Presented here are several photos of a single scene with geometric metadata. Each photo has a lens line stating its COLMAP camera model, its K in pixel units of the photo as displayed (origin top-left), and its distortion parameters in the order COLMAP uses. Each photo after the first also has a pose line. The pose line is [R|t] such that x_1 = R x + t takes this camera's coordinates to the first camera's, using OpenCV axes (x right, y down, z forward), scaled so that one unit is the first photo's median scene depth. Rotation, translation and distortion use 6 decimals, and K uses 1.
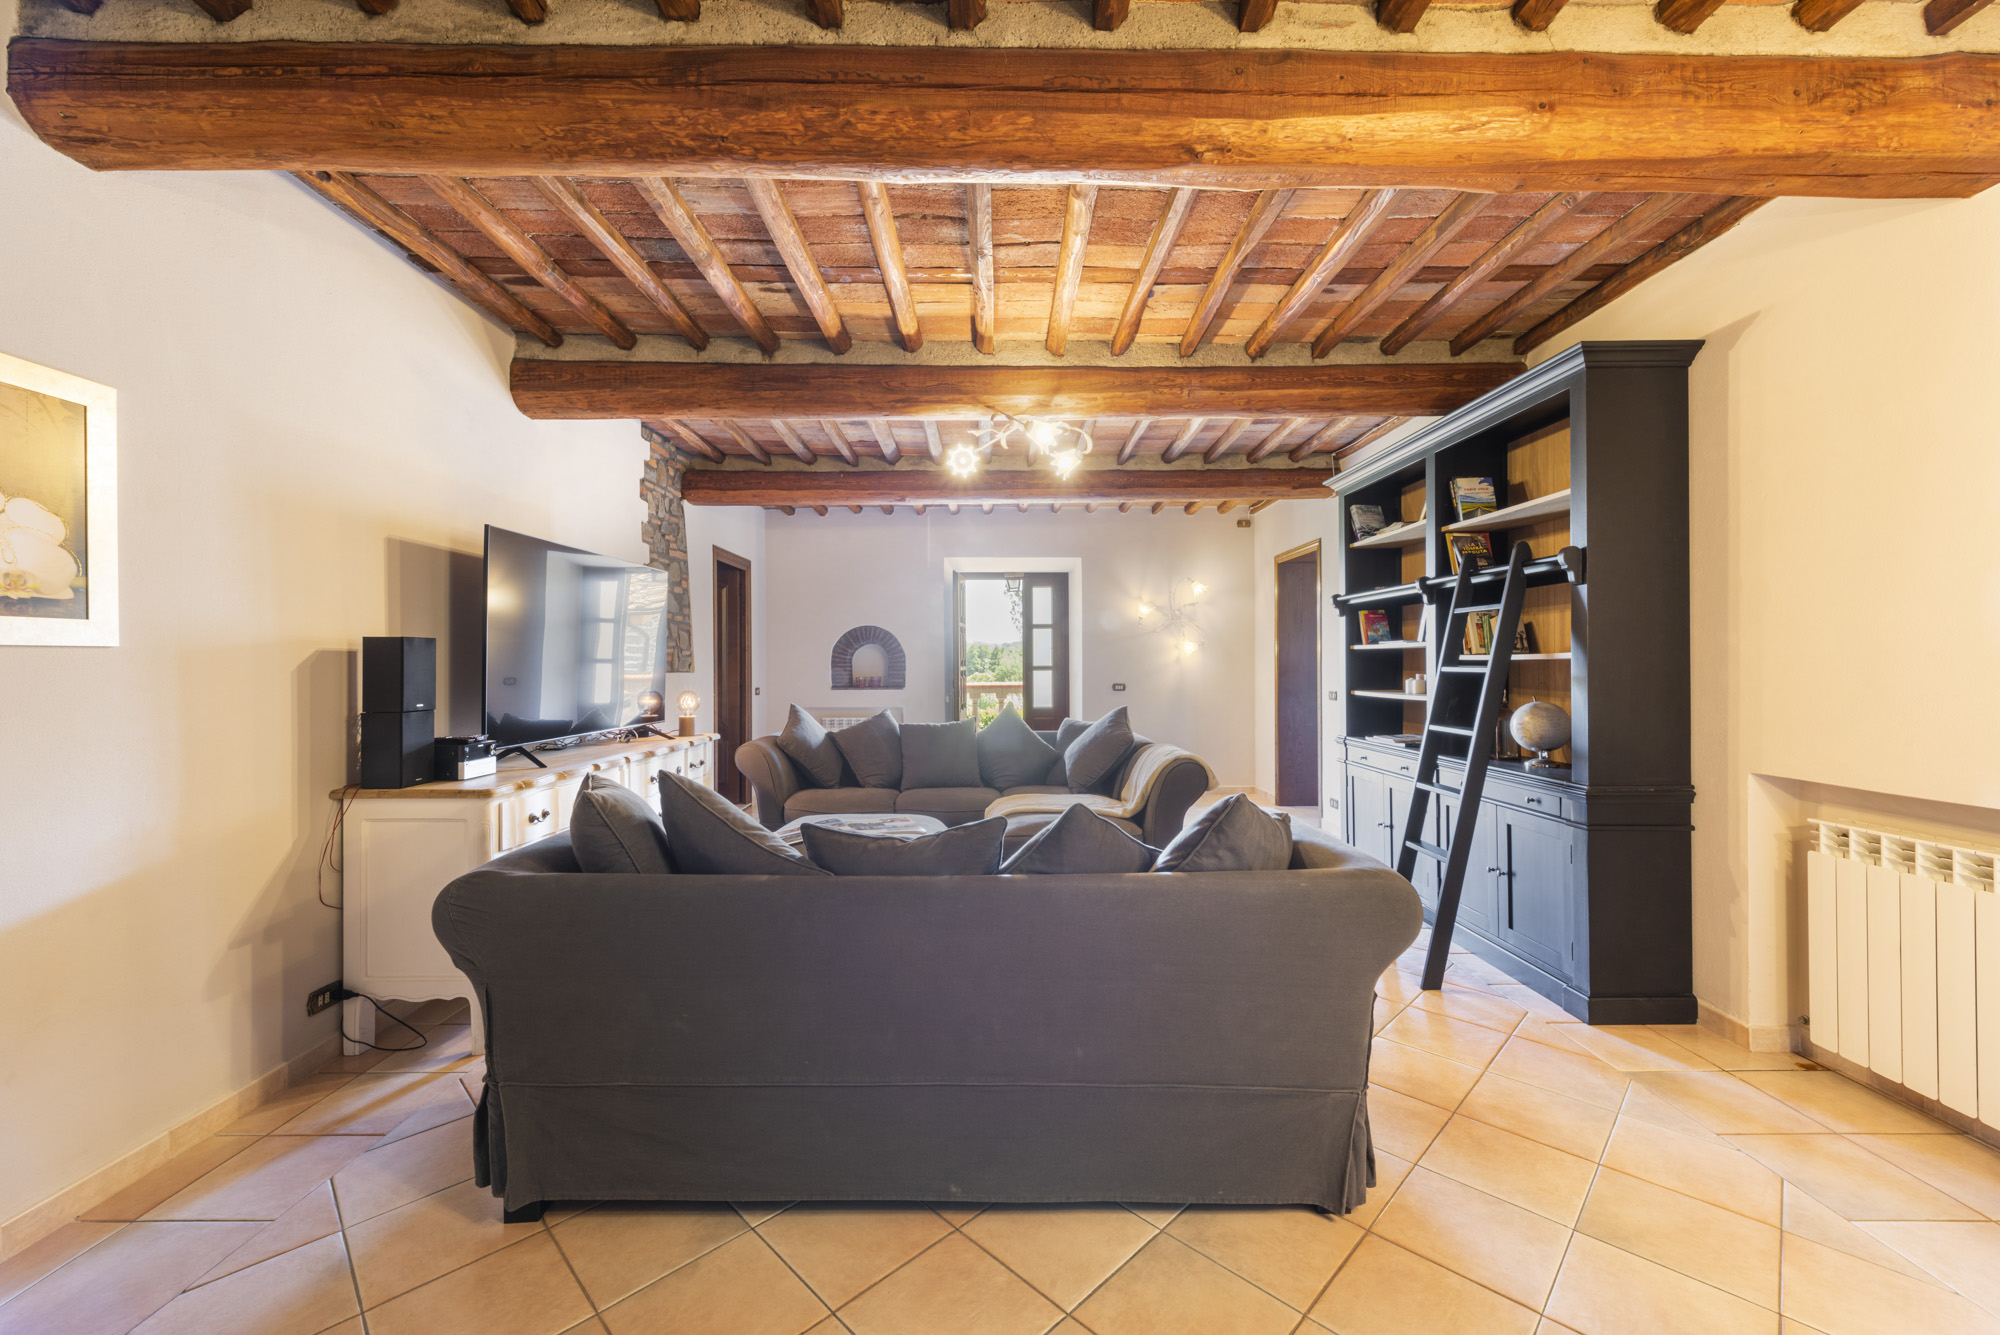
lens RADIAL K [[778.8, 0, 994.9], [0, 778.8, 663.9], [0, 0, 1]] dist [0.019952, -0.007502]
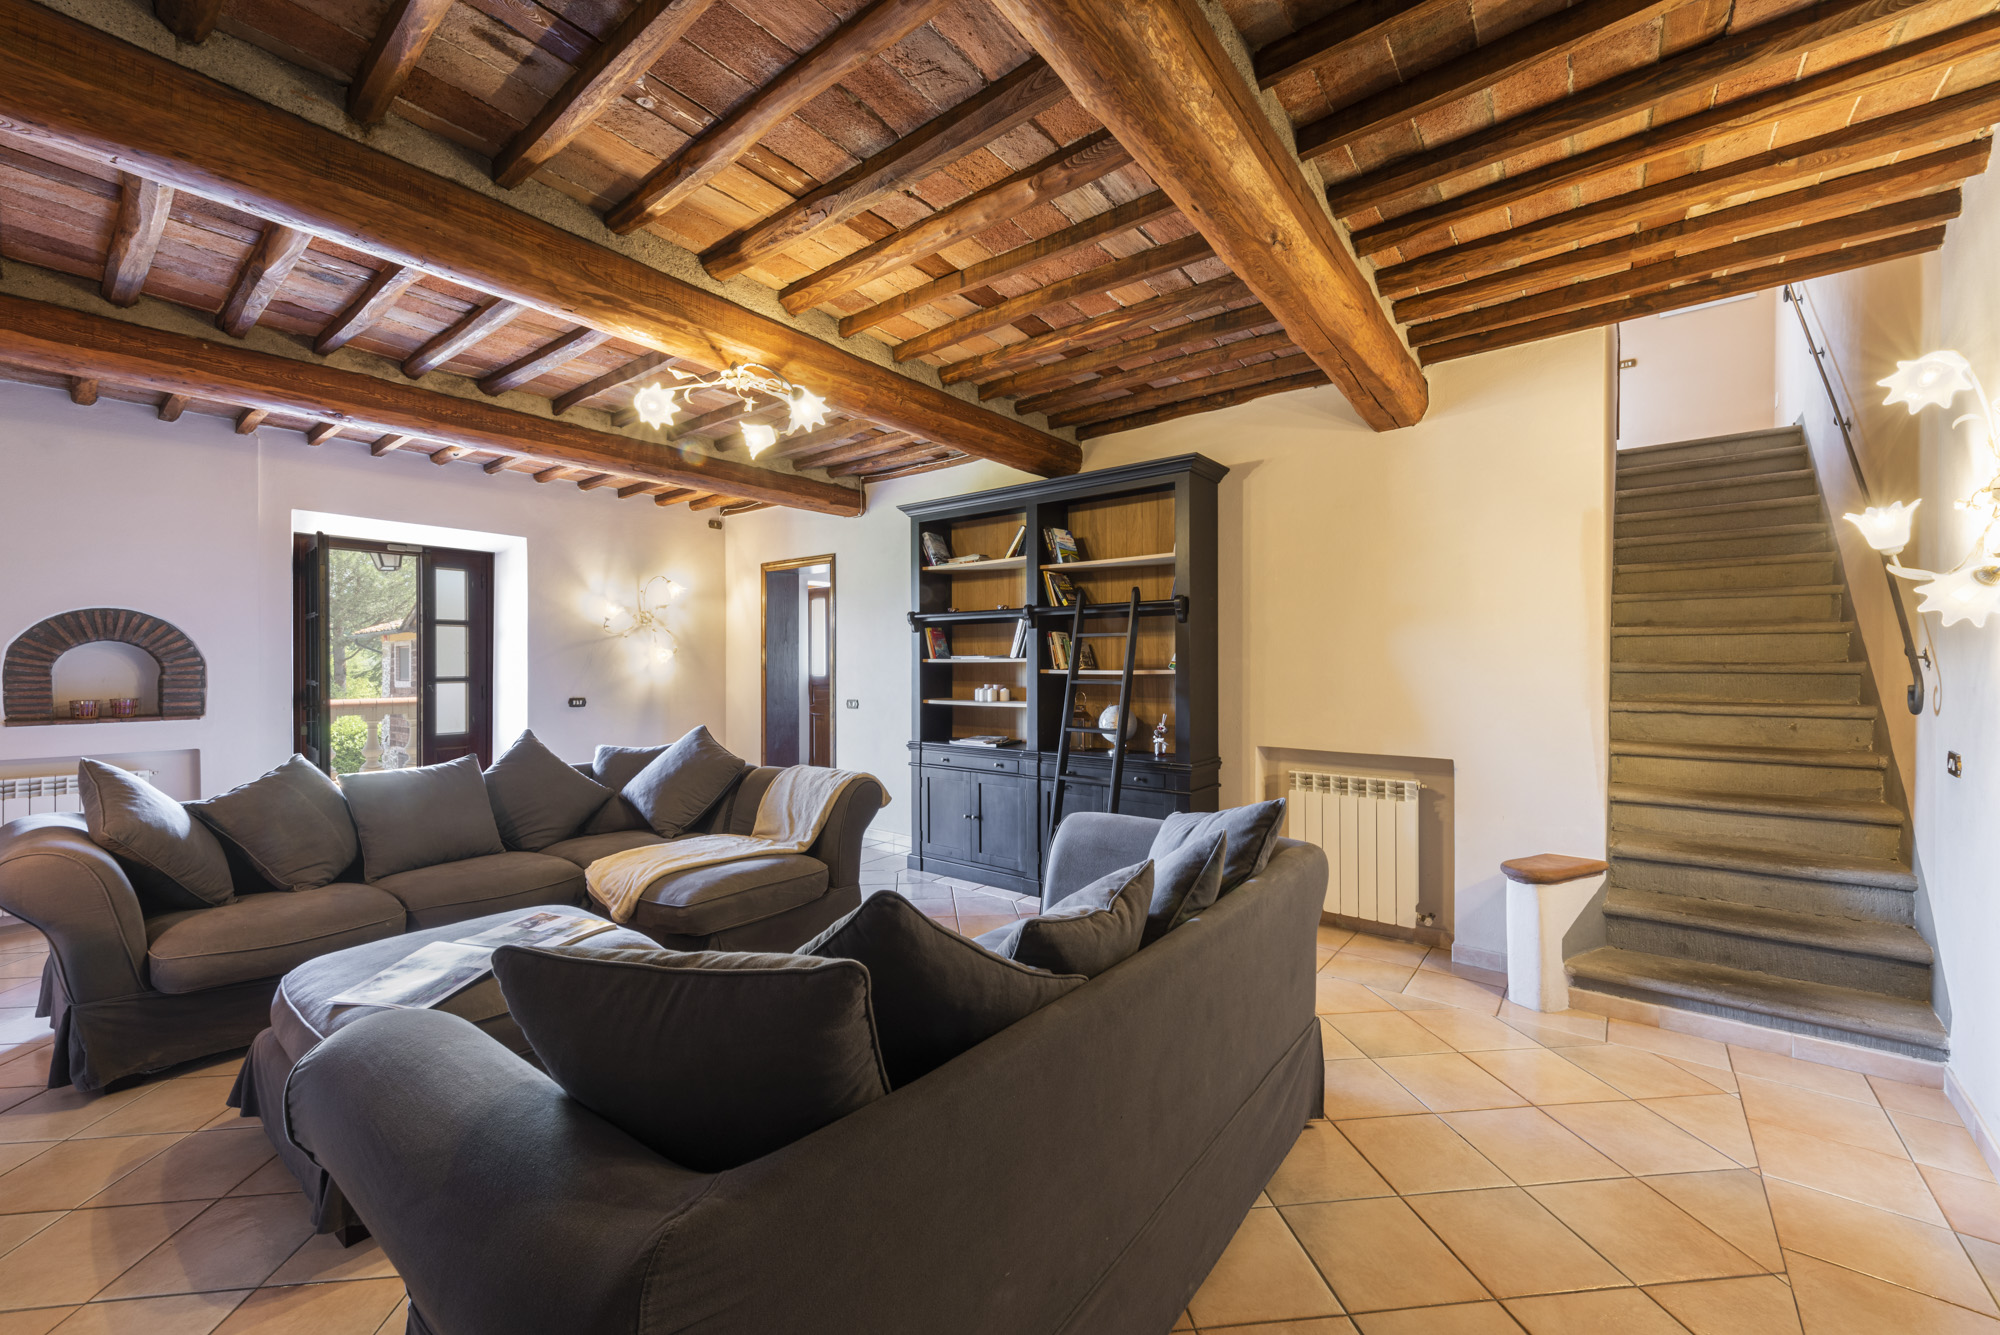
lens RADIAL K [[778.8, 0, 994.9], [0, 778.8, 663.9], [0, 0, 1]] dist [0.019952, -0.007502]
pose [[0.622385, 0.003741, 0.782703, -0.434510], [-0.001064, 0.999992, -0.003933, -0.015800], [-0.782711, 0.001615, 0.622383, 0.301975]]
